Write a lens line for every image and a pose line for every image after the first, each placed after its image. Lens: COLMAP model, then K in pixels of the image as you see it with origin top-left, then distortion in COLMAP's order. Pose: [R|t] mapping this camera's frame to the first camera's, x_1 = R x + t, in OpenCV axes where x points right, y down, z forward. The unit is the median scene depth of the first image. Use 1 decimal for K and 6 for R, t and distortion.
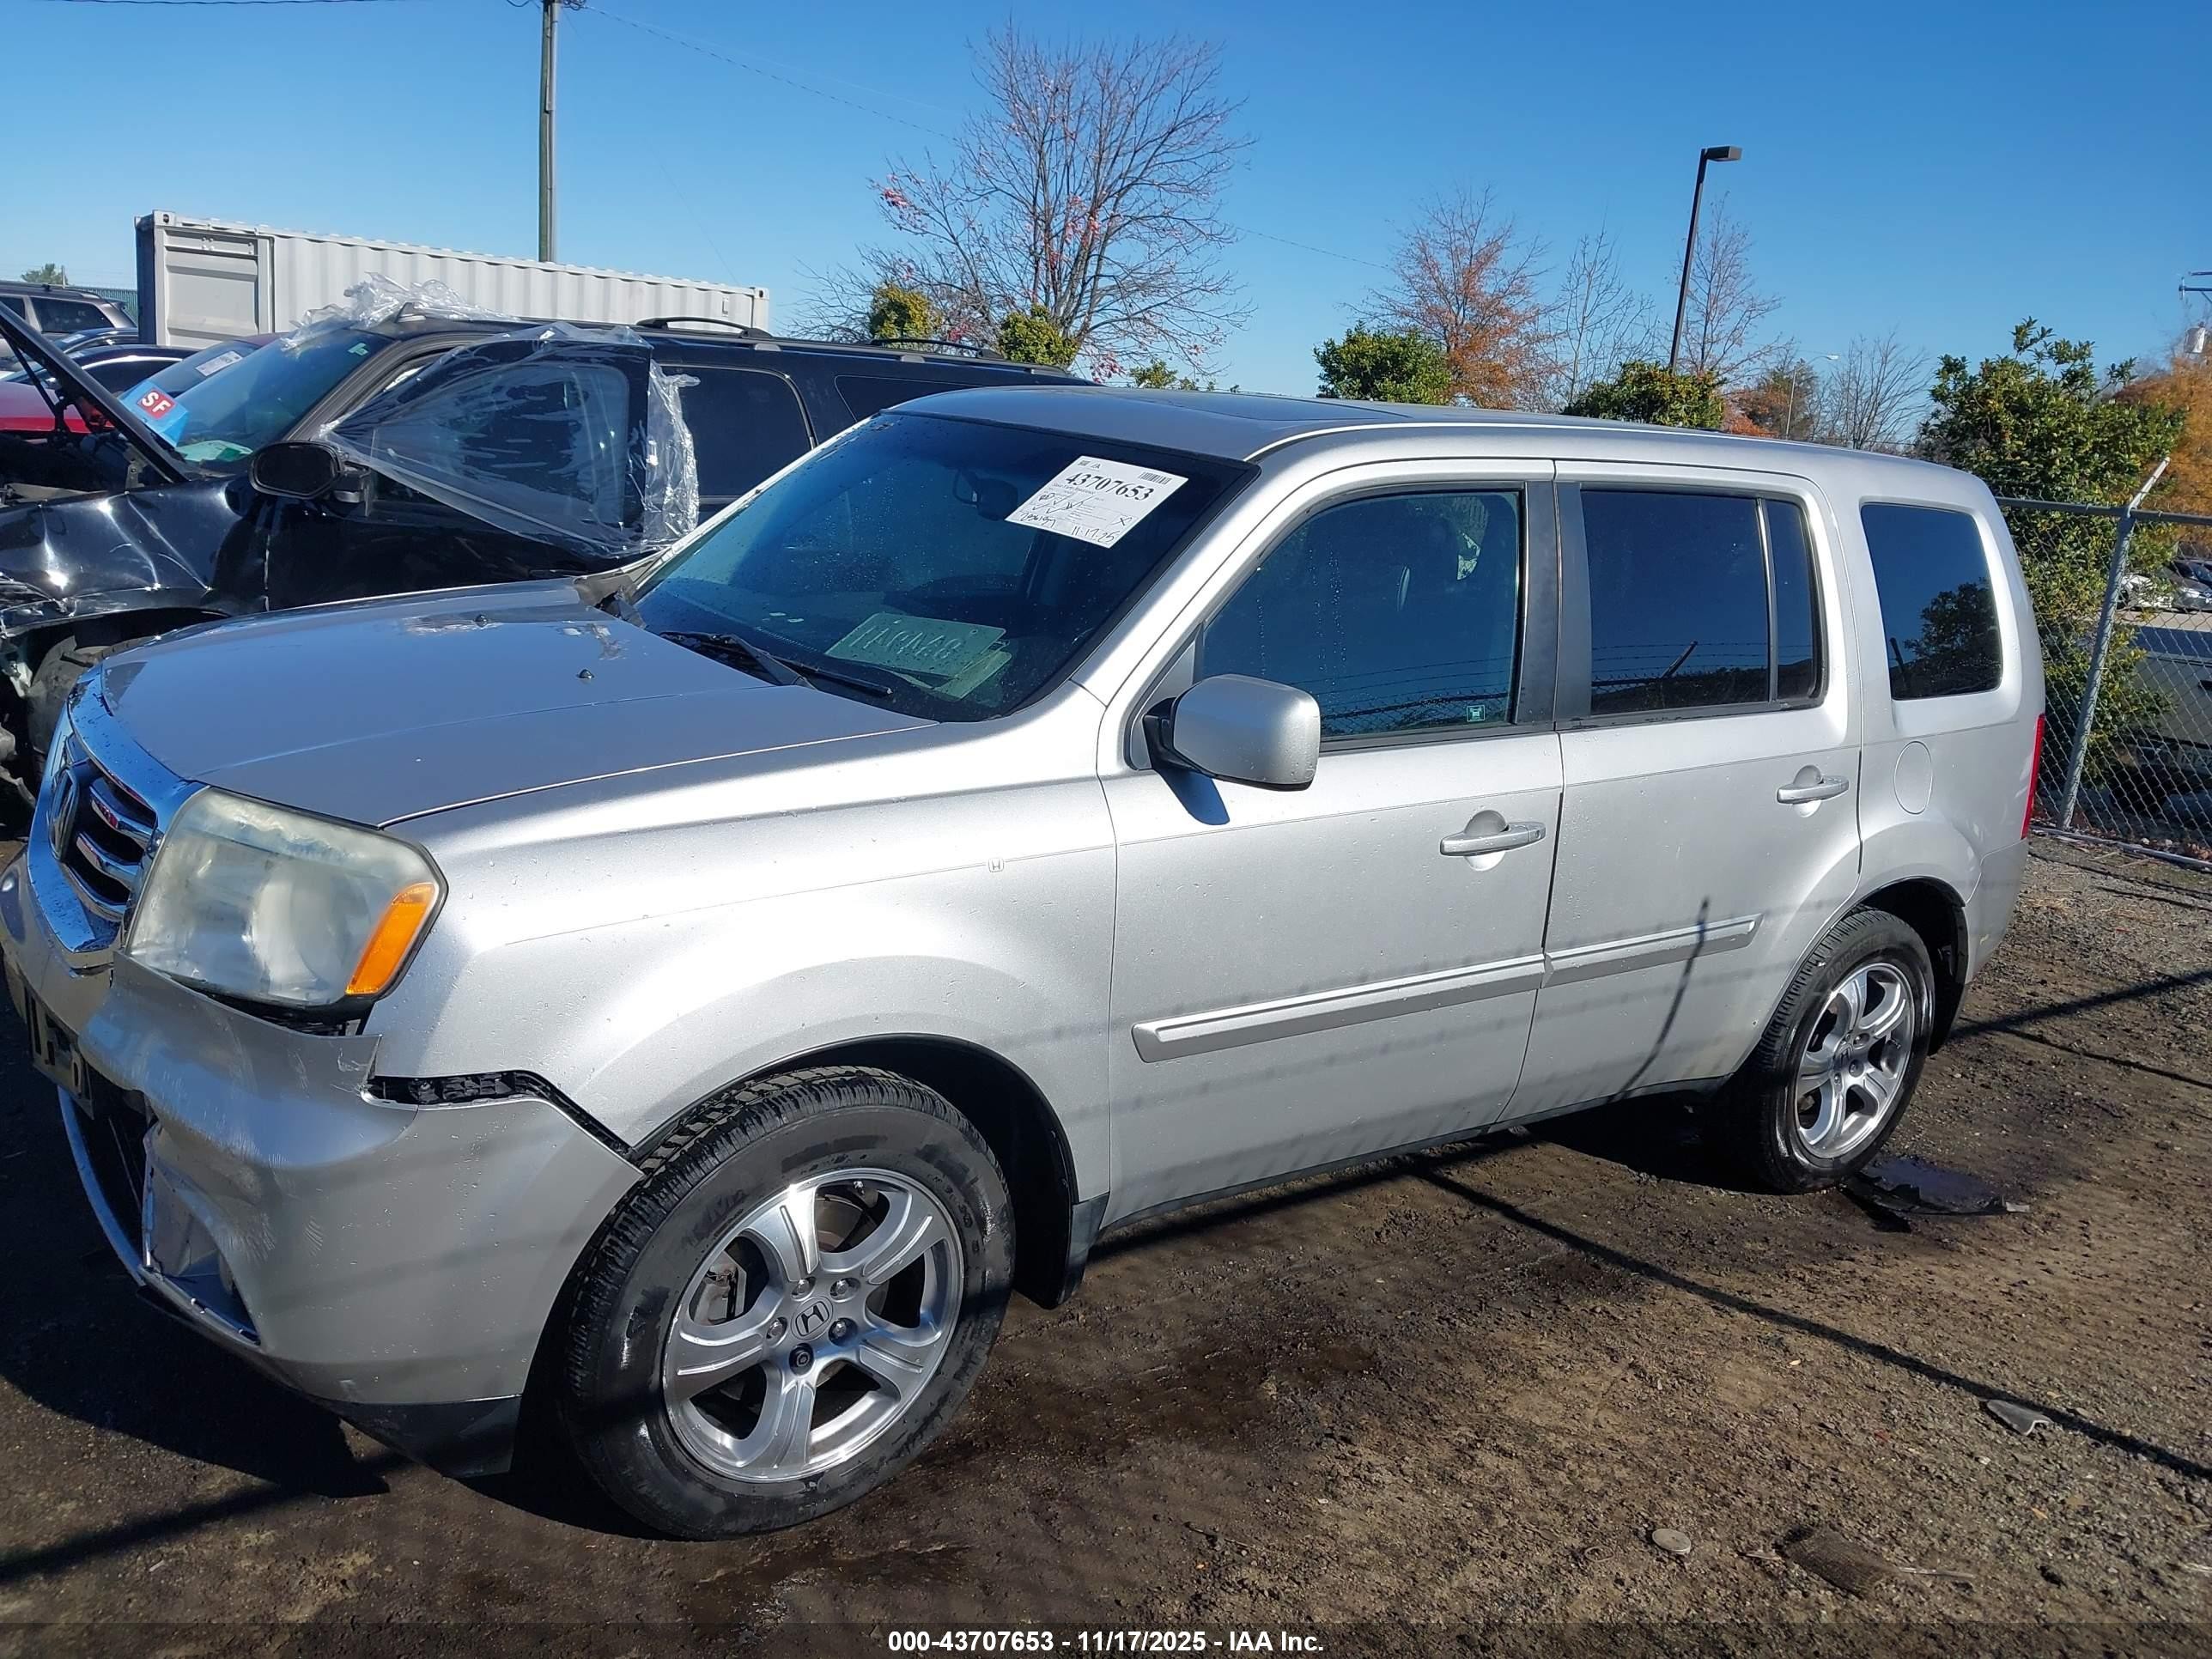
lens RADIAL K [[1821.9, 0, 1105.5], [0, 1821.9, 815.0], [0, 0, 1]] dist [0.028519, -0.037217]
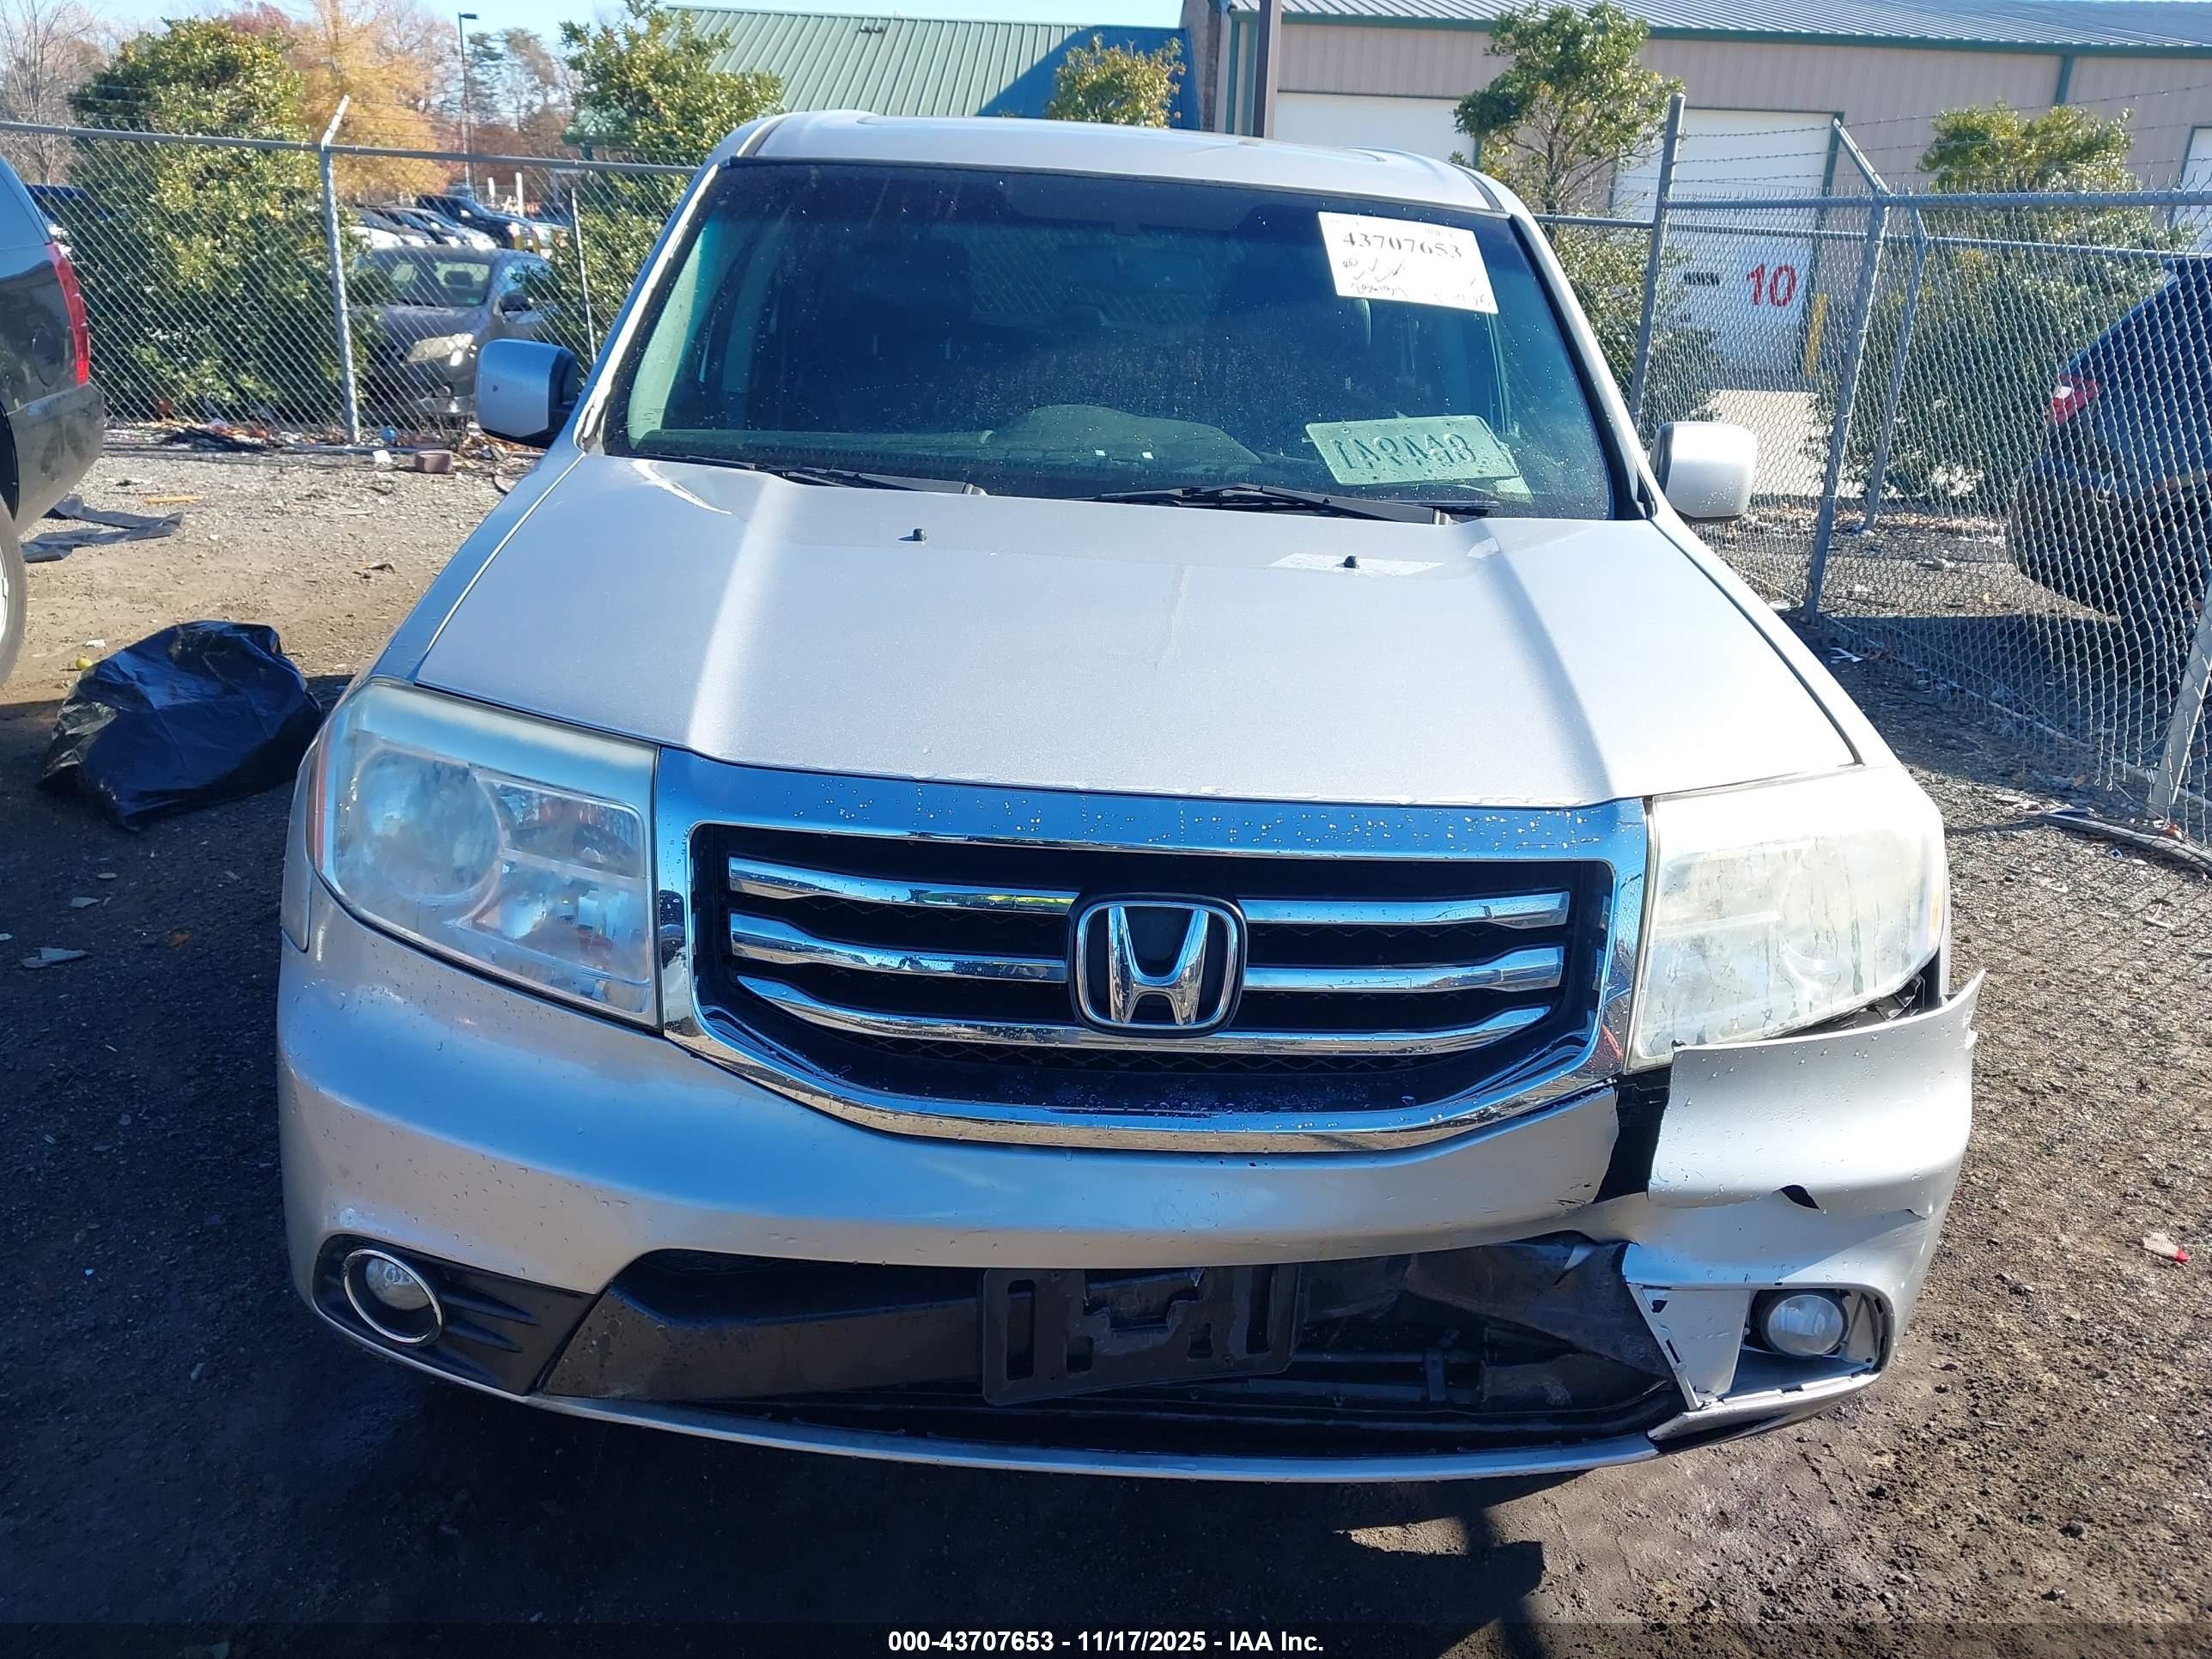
lens RADIAL K [[1821.9, 0, 1101.7], [0, 1821.9, 809.1], [0, 0, 1]] dist [0.028519, -0.037217]
pose [[0.532197, -0.324895, 0.781799, -0.812964], [0.179945, 0.945744, 0.270532, -0.169237], [-0.827277, -0.003295, 0.561785, 0.535698]]
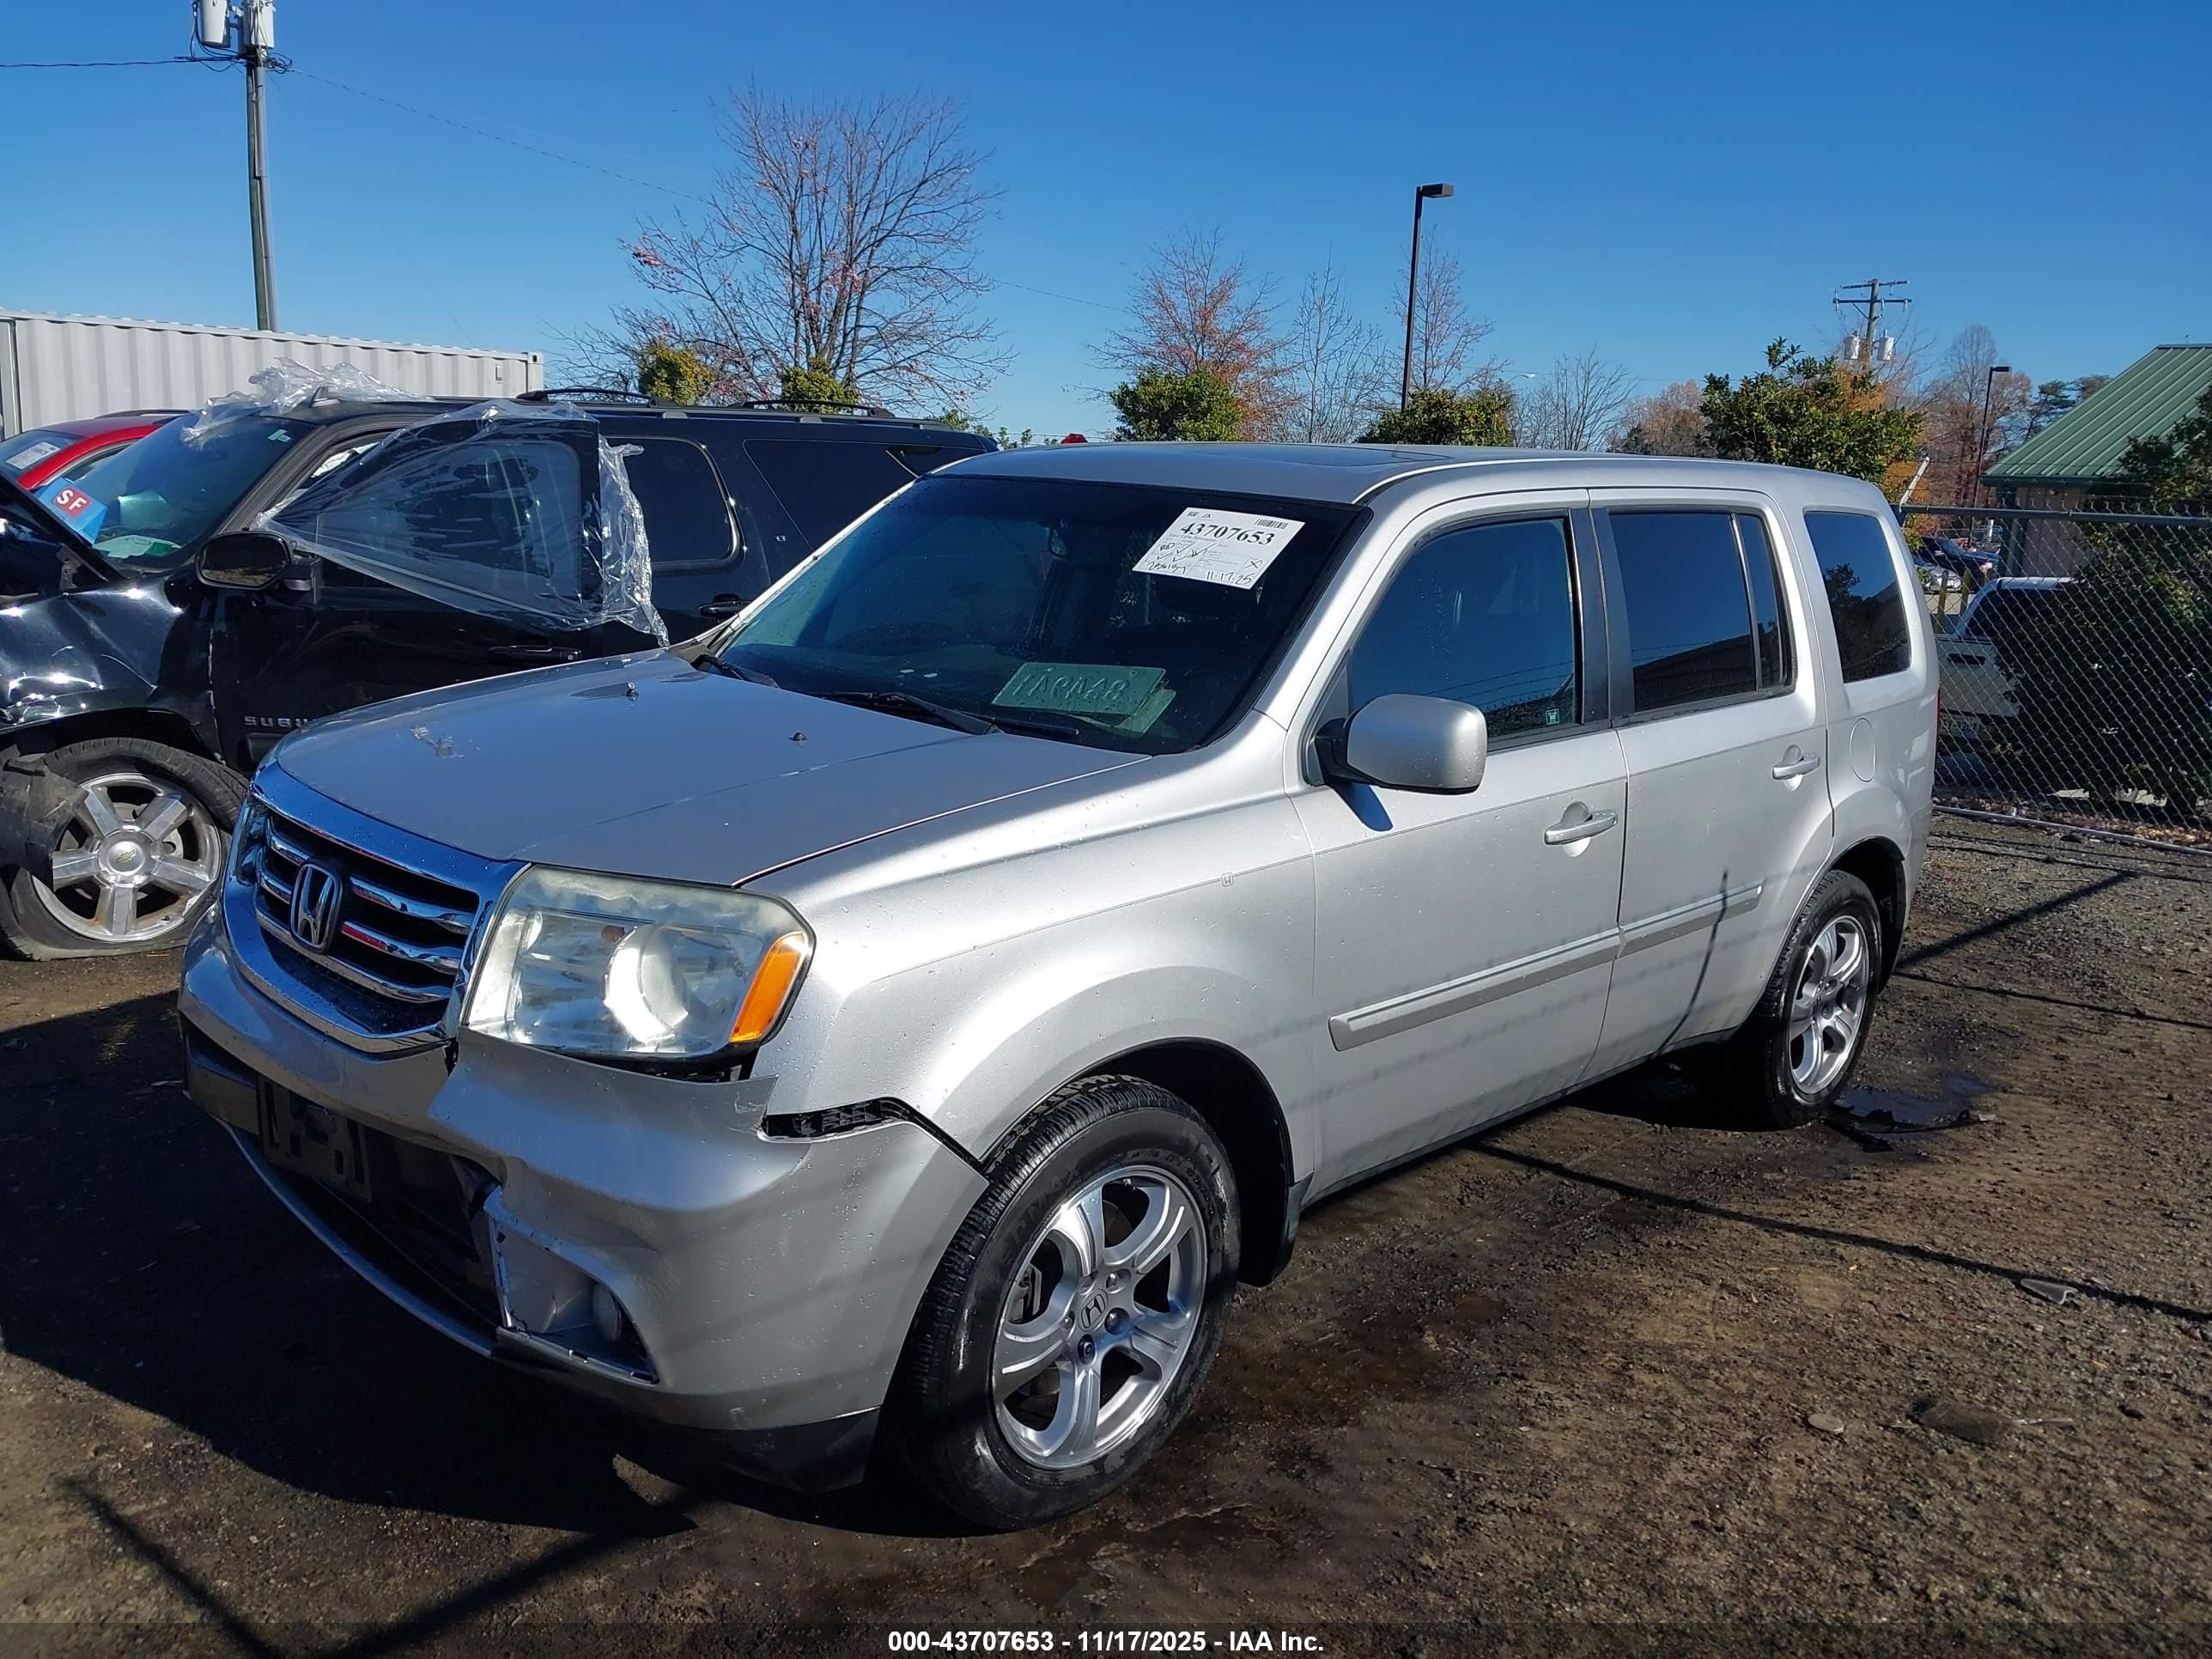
lens RADIAL K [[1821.9, 0, 1101.4], [0, 1821.9, 812.6], [0, 0, 1]] dist [0.028519, -0.037217]
pose [[0.985942, -0.076375, 0.148610, -0.222629], [0.079650, 0.996691, -0.016203, -0.001213], [-0.146881, 0.027812, 0.988763, -0.060148]]
